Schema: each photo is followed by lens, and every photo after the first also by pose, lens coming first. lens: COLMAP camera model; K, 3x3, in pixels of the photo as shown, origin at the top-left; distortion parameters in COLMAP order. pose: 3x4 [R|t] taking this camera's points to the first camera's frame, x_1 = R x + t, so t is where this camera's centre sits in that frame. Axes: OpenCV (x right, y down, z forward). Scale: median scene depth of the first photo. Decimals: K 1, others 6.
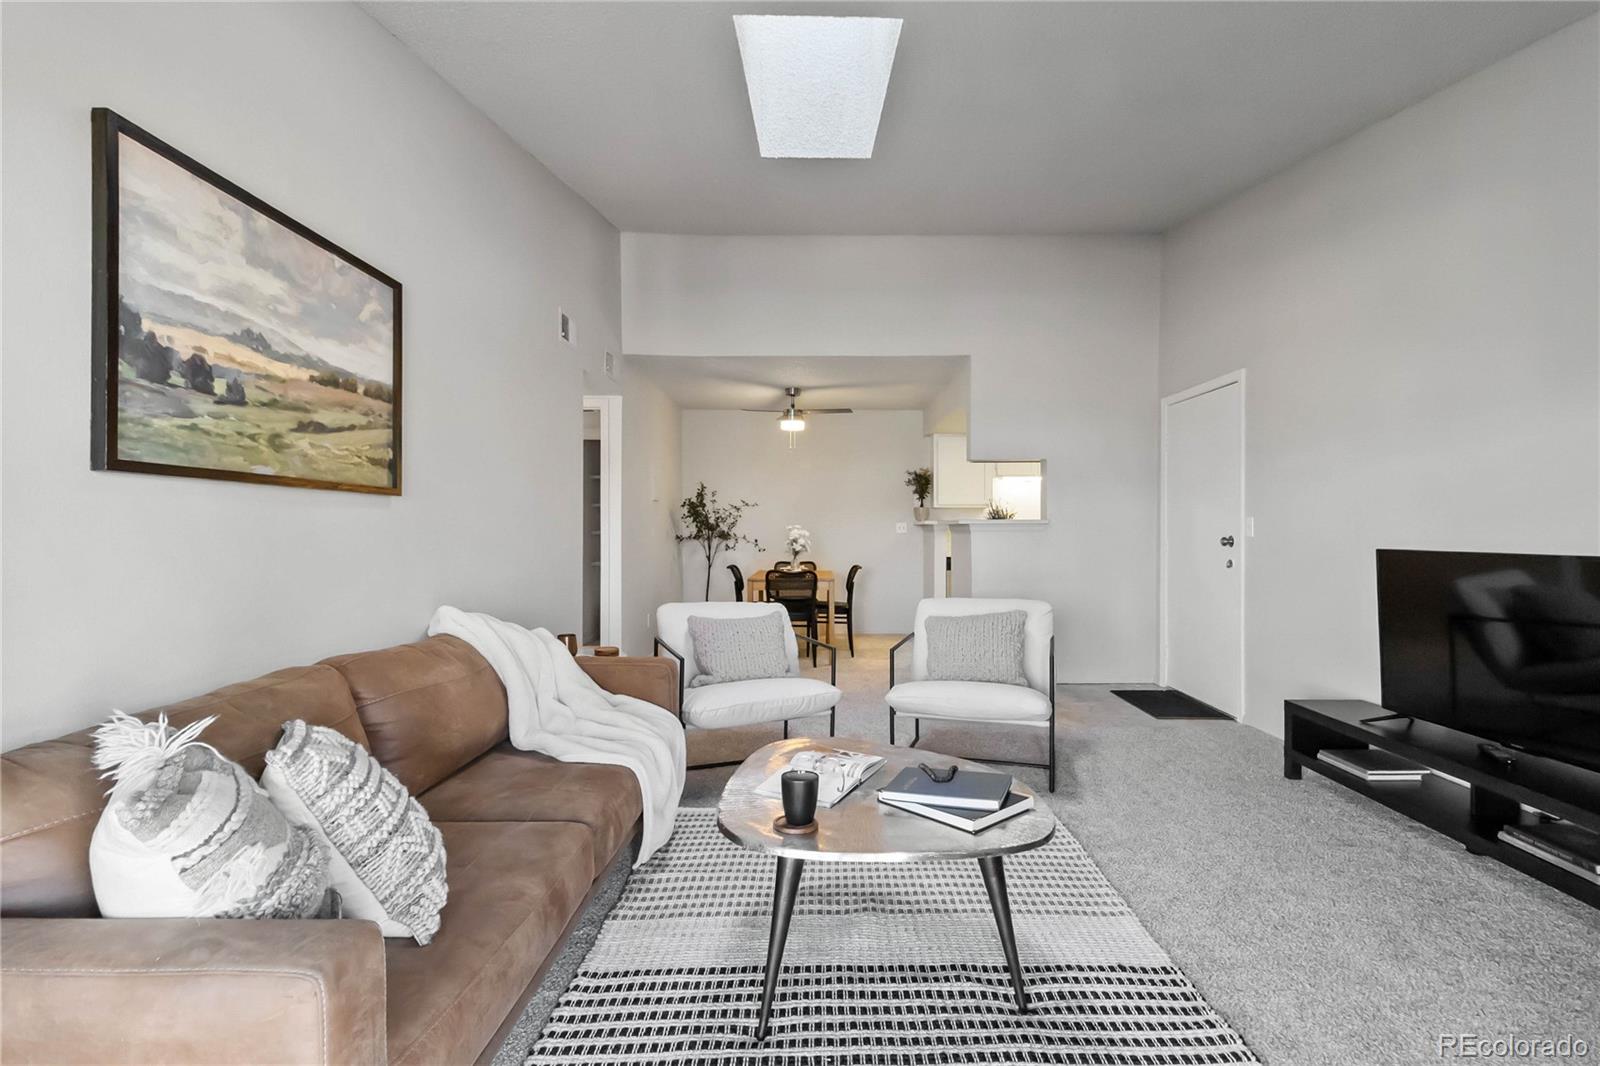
lens RADIAL K [[763.5, 0, 813.9], [0, 763.5, 529.2], [0, 0, 1]] dist [0.006258, 0.000592]
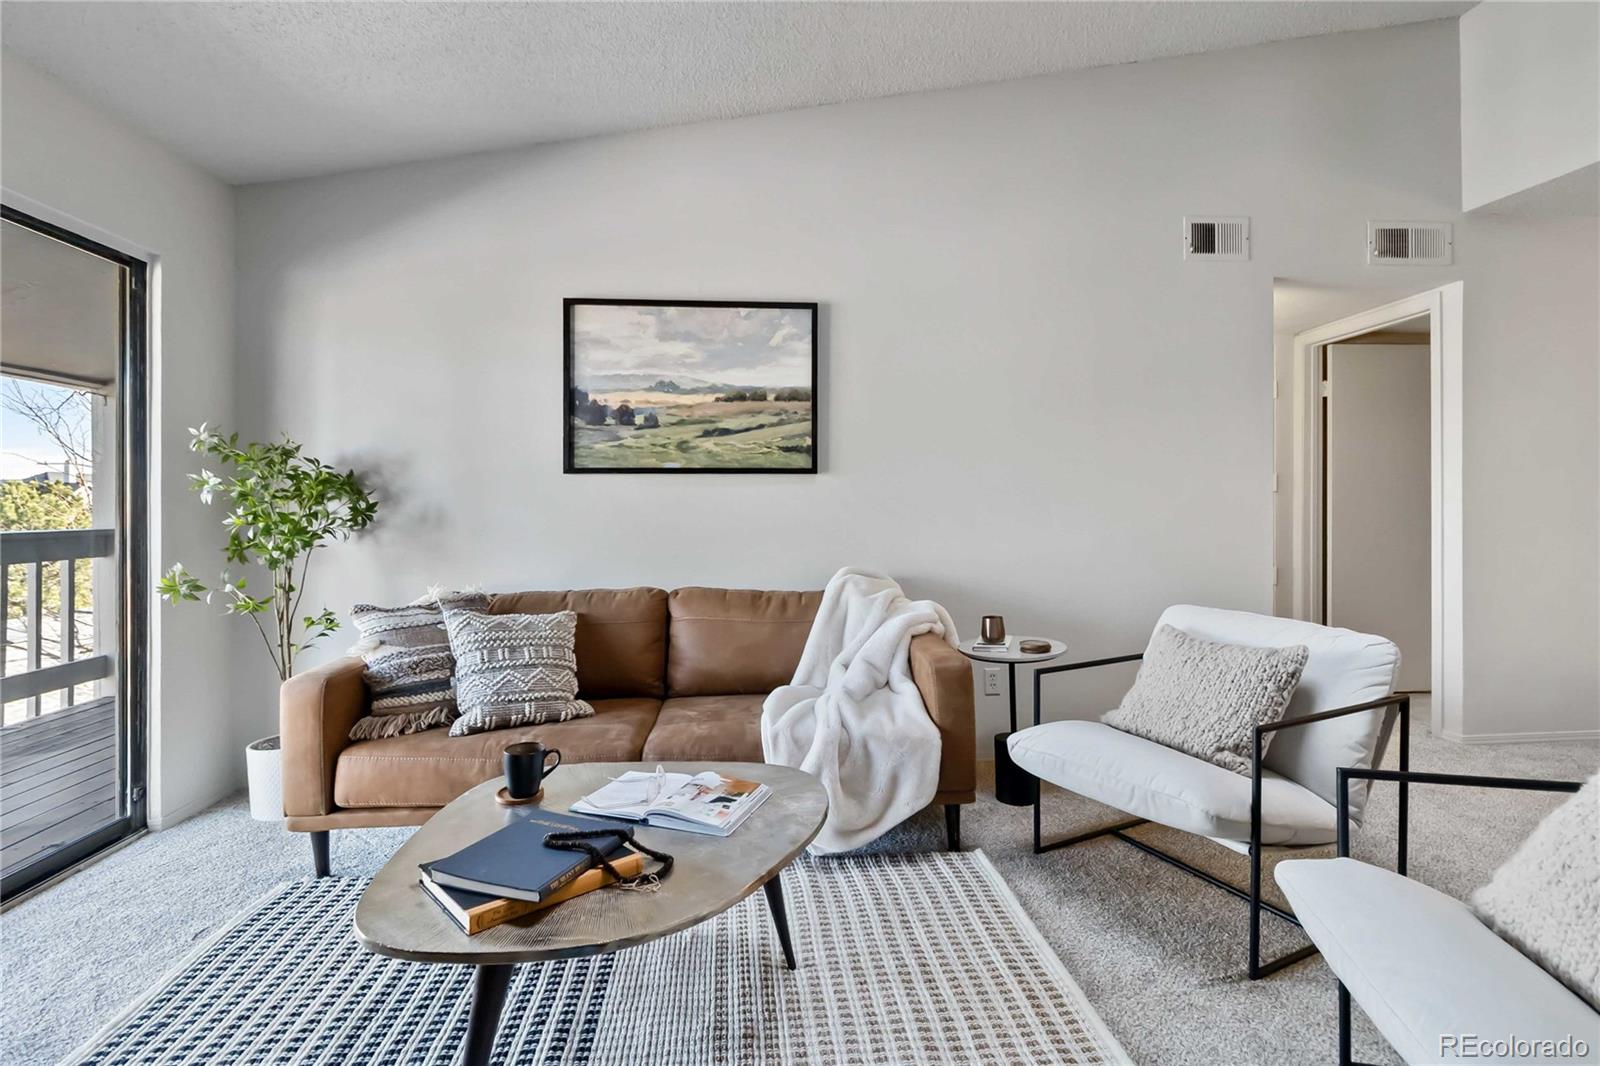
lens RADIAL K [[763.5, 0, 813.9], [0, 763.5, 529.2], [0, 0, 1]] dist [0.006258, 0.000592]
pose [[0.076773, 0.001733, -0.997047, 0.898884], [0.009506, 0.999952, 0.002470, 0.056679], [0.997003, -0.009668, 0.076753, 1.153545]]
